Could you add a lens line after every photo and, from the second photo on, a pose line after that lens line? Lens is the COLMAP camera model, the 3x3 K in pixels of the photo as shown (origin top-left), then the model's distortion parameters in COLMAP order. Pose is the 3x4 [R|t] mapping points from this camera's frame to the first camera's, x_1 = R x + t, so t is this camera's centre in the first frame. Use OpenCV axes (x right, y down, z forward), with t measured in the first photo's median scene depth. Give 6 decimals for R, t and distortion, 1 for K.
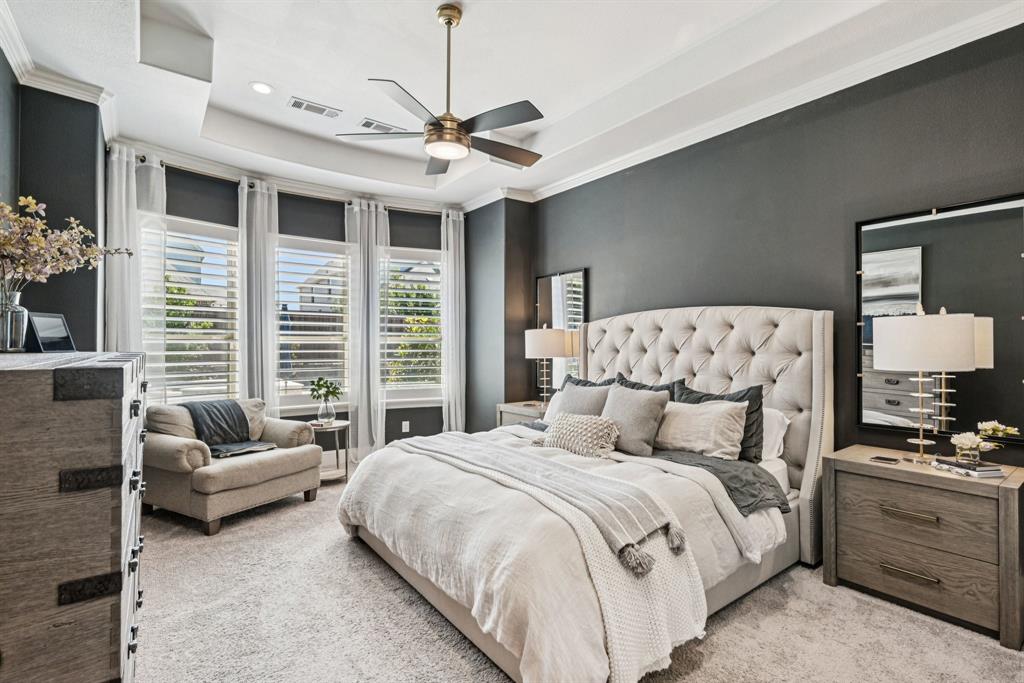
lens RADIAL K [[470.5, 0, 512.0], [0, 470.5, 341.5], [0, 0, 1]] dist [0.000598, 0.000418]
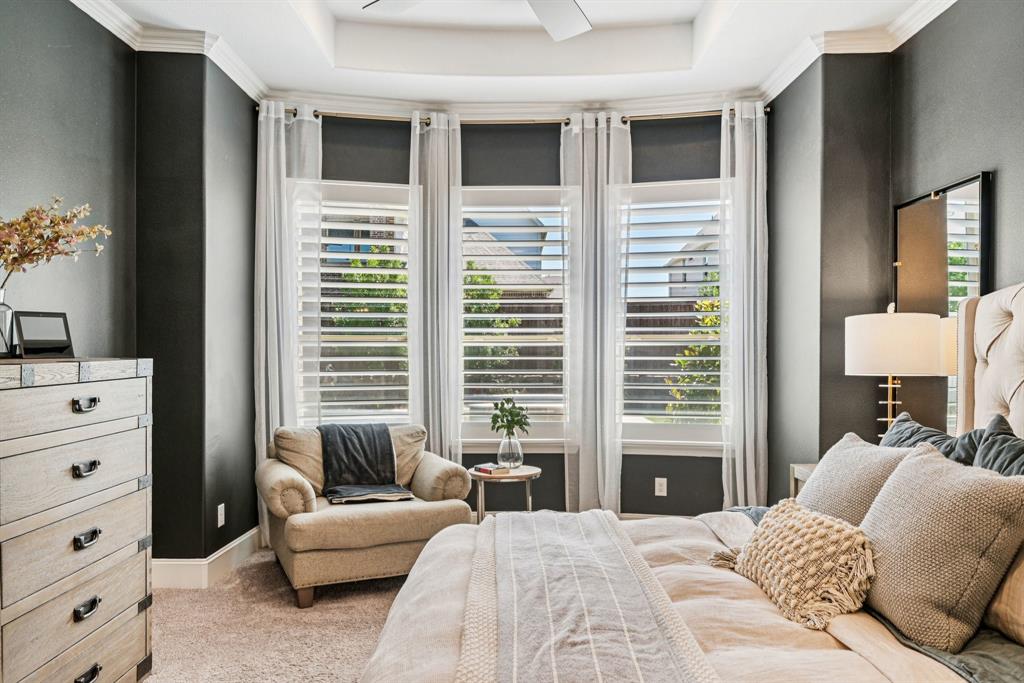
lens RADIAL K [[728.7, 0, 511.9], [0, 728.7, 357.9], [0, 0, 1]] dist [-0.000862, -0.002557]
pose [[0.807856, 0.006686, -0.589342, 0.194792], [0.005635, 0.999802, 0.019066, 0.001175], [0.589353, -0.018723, 0.807659, 0.188025]]
